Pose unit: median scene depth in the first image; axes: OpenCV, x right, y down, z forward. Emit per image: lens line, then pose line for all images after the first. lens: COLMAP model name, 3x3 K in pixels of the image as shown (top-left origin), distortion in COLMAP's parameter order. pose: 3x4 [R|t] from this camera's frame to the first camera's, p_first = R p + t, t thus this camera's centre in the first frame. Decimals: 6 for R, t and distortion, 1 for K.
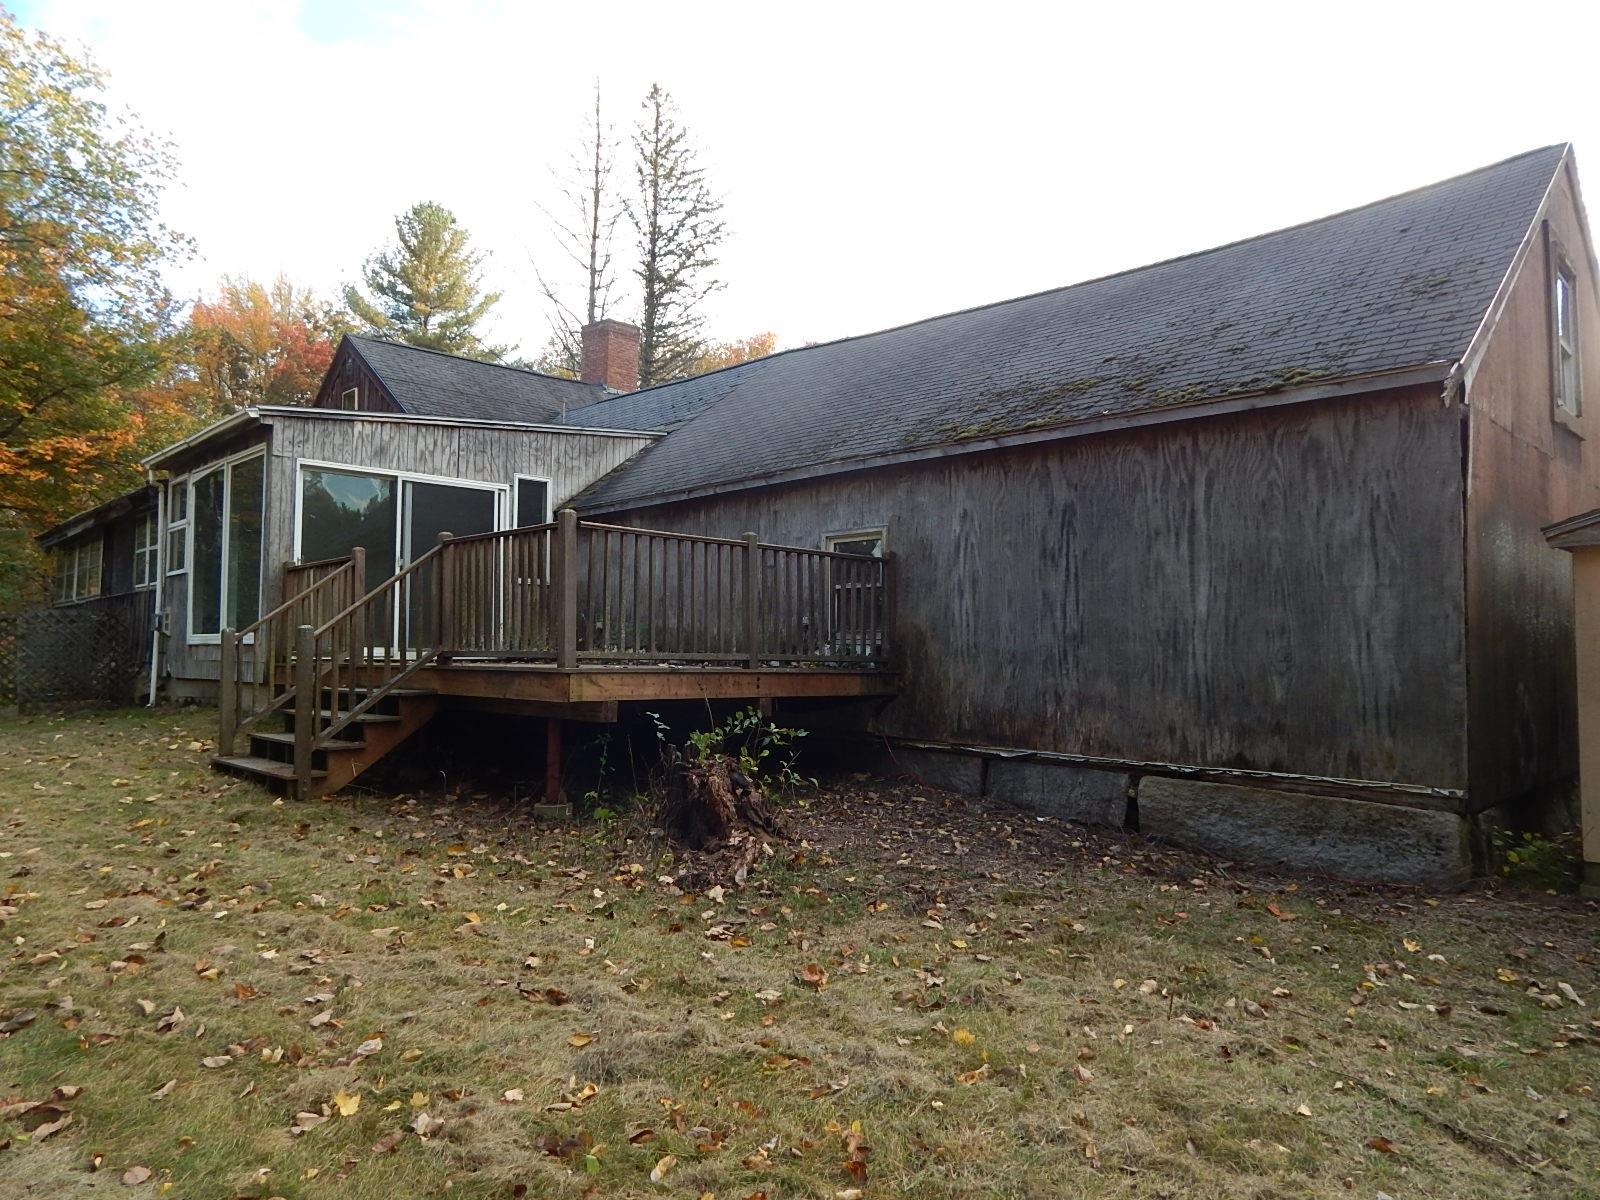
lens RADIAL K [[1056.3, 0, 810.9], [0, 1056.3, 600.0], [0, 0, 1]] dist [0.004669, -0.005590]
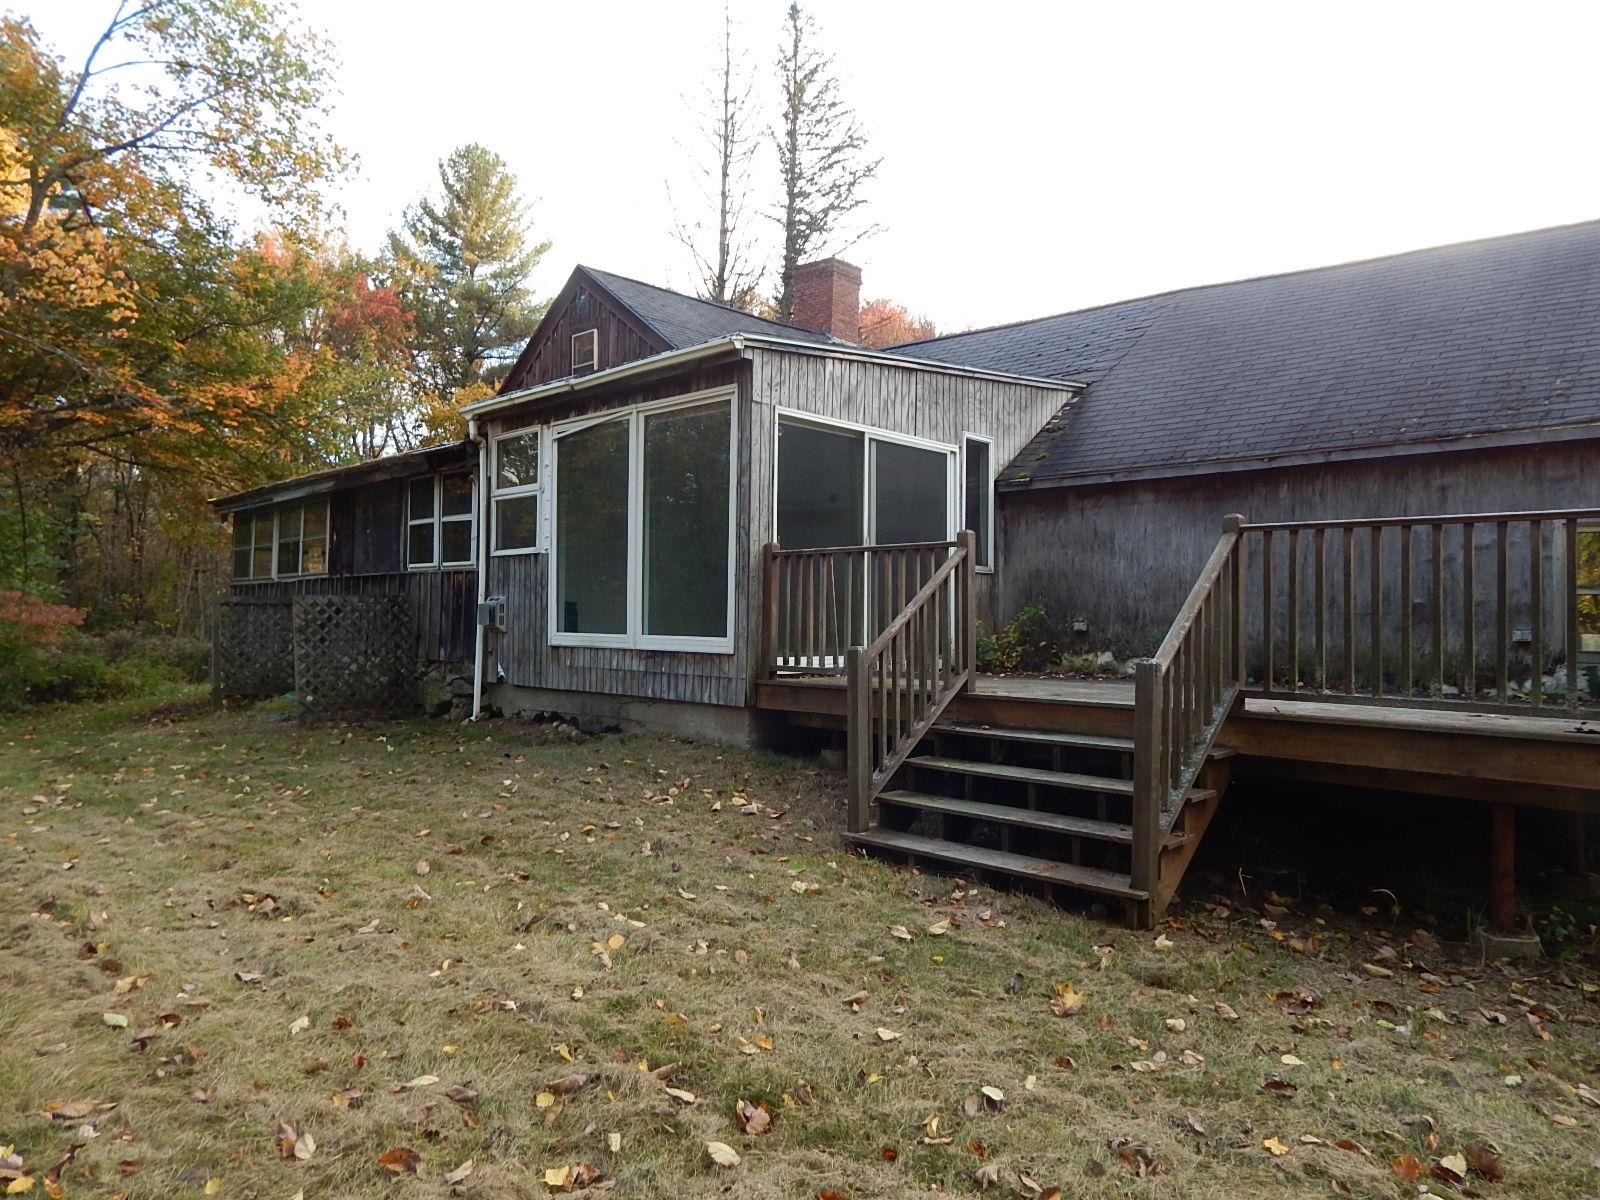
lens RADIAL K [[1056.3, 0, 789.1], [0, 1056.3, 600.0], [0, 0, 1]] dist [0.004669, -0.005590]
pose [[0.999815, 0.012332, 0.014755, -0.389719], [-0.012768, 0.999473, 0.029850, -0.015653], [-0.014380, -0.030033, 0.999445, 0.201080]]
